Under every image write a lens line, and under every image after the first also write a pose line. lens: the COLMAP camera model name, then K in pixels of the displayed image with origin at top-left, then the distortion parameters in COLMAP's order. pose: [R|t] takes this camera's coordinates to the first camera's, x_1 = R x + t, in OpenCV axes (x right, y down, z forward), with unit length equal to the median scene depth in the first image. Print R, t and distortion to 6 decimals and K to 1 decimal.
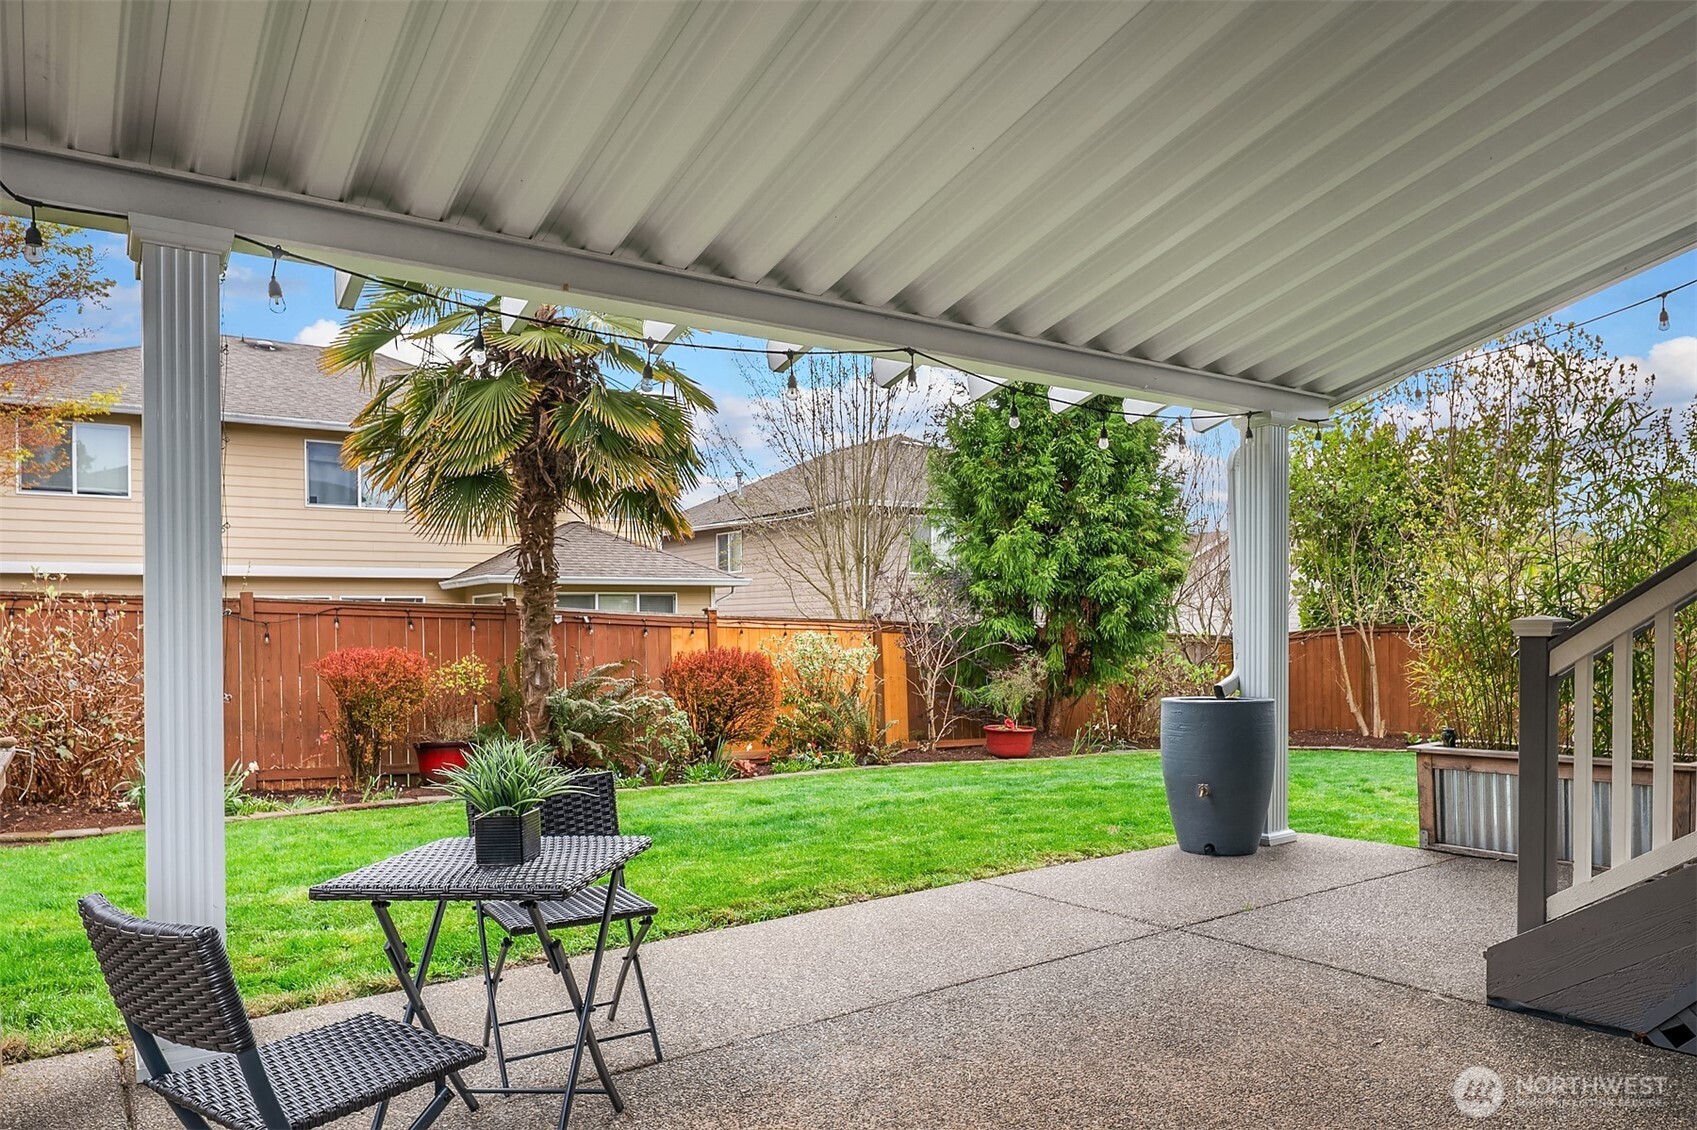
lens RADIAL K [[1119.6, 0, 849.9], [0, 1119.6, 602.3], [0, 0, 1]] dist [-0.005938, -0.002572]
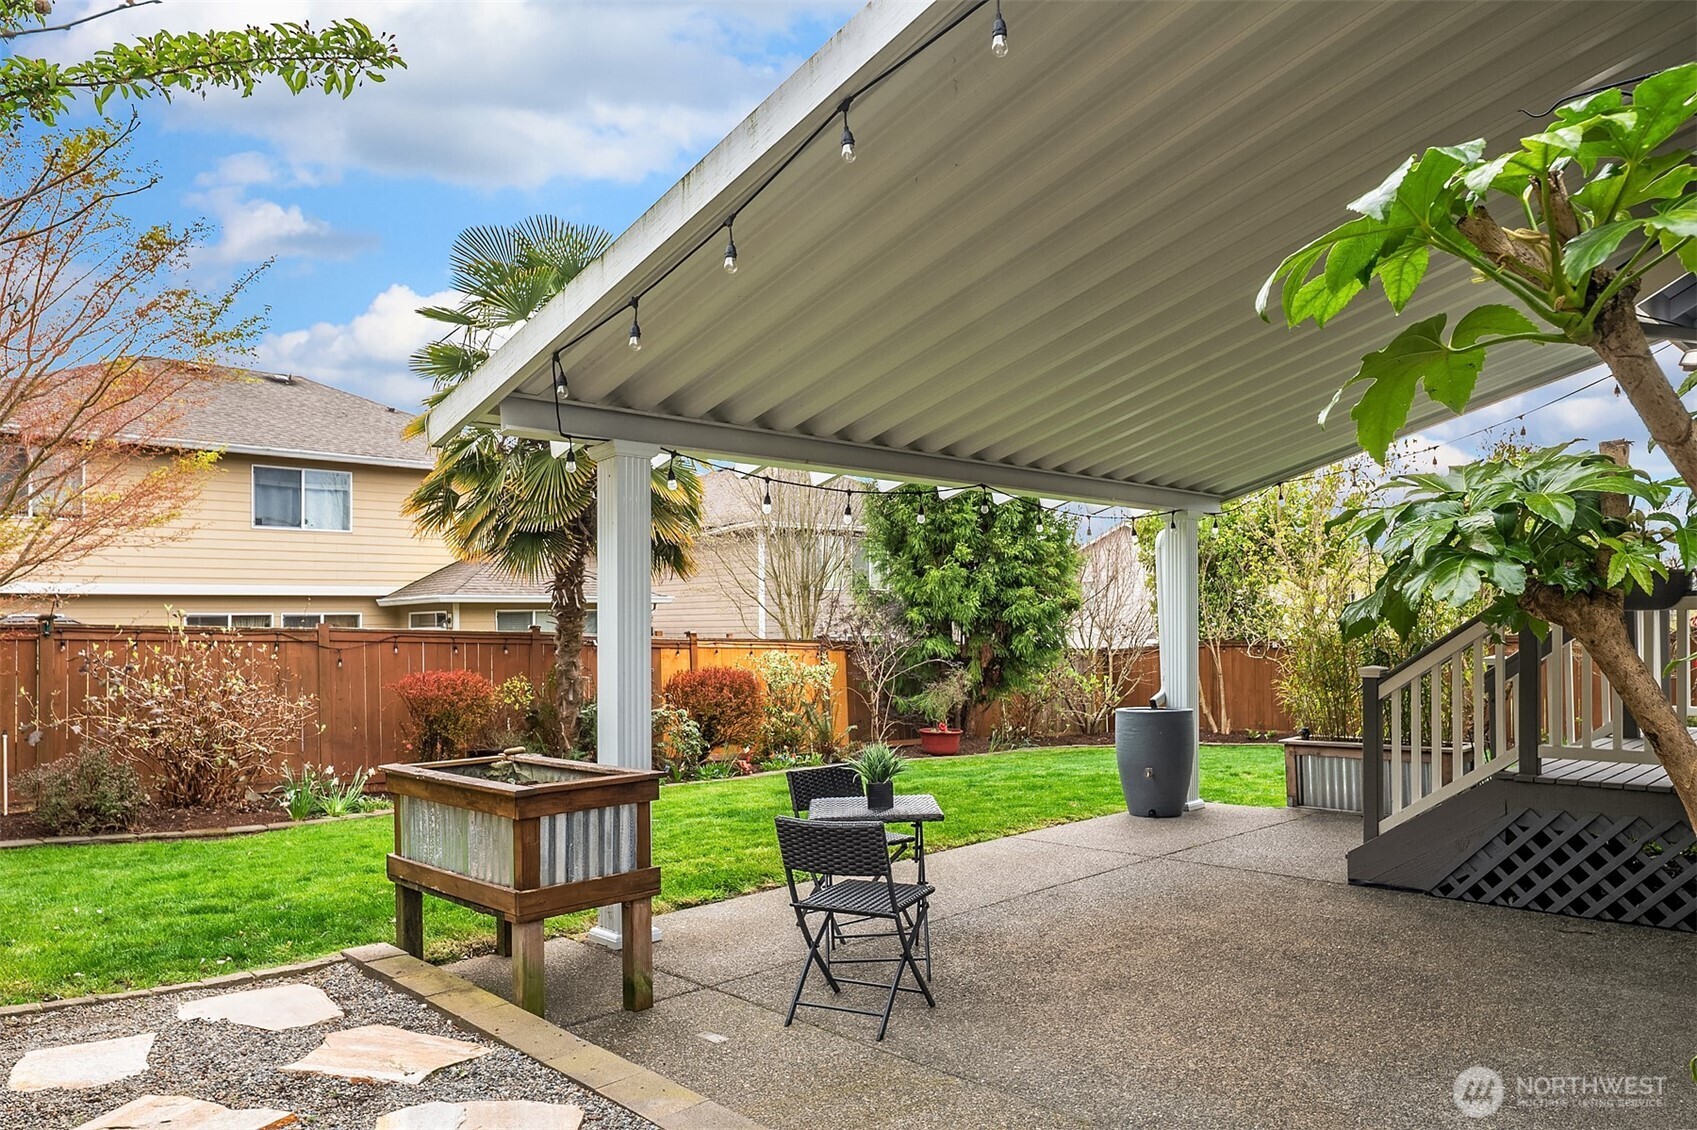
lens RADIAL K [[1108.6, 0, 846.7], [0, 1108.6, 571.6], [0, 0, 1]] dist [-0.005030, -0.001082]
pose [[0.990511, 0.005292, 0.137333, -0.121714], [-0.001090, 0.999529, -0.030656, -0.021752], [-0.137431, 0.030216, 0.990050, -0.170528]]
